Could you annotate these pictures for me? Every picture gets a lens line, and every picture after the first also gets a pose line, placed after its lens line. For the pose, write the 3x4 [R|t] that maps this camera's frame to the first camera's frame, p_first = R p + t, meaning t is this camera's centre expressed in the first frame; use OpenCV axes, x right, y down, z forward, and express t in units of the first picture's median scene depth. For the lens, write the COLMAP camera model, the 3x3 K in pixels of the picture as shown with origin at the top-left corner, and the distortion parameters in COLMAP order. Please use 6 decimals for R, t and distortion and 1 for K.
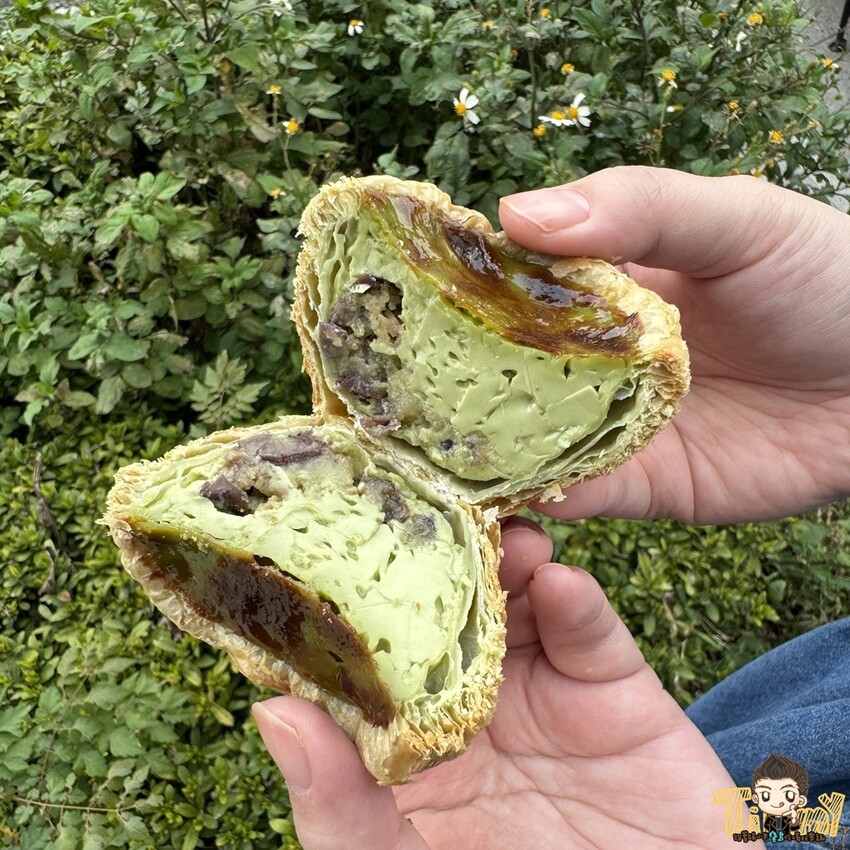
lens RADIAL K [[830.1, 0, 425.0], [0, 830.1, 425.0], [0, 0, 1]] dist [-0.003750, -0.001153]
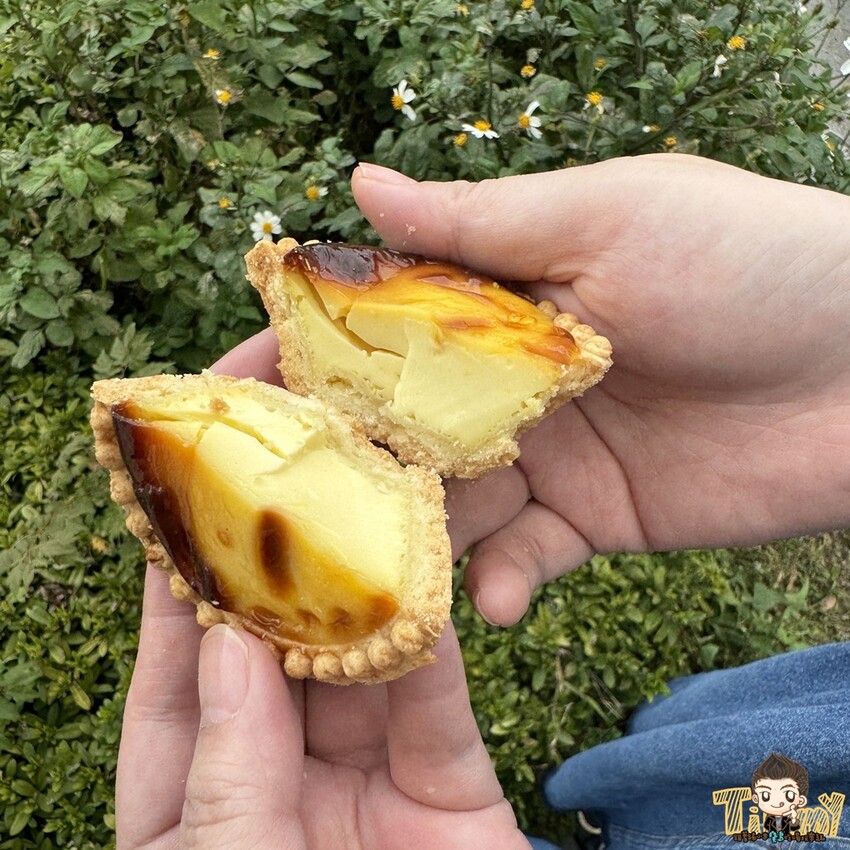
lens RADIAL K [[830.1, 0, 425.0], [0, 830.1, 425.0], [0, 0, 1]] dist [-0.003750, -0.001153]
pose [[0.986799, 0.151486, -0.057269, 0.145552], [-0.148834, 0.987693, 0.048067, -0.064358], [0.063846, -0.038909, 0.997201, 0.065576]]
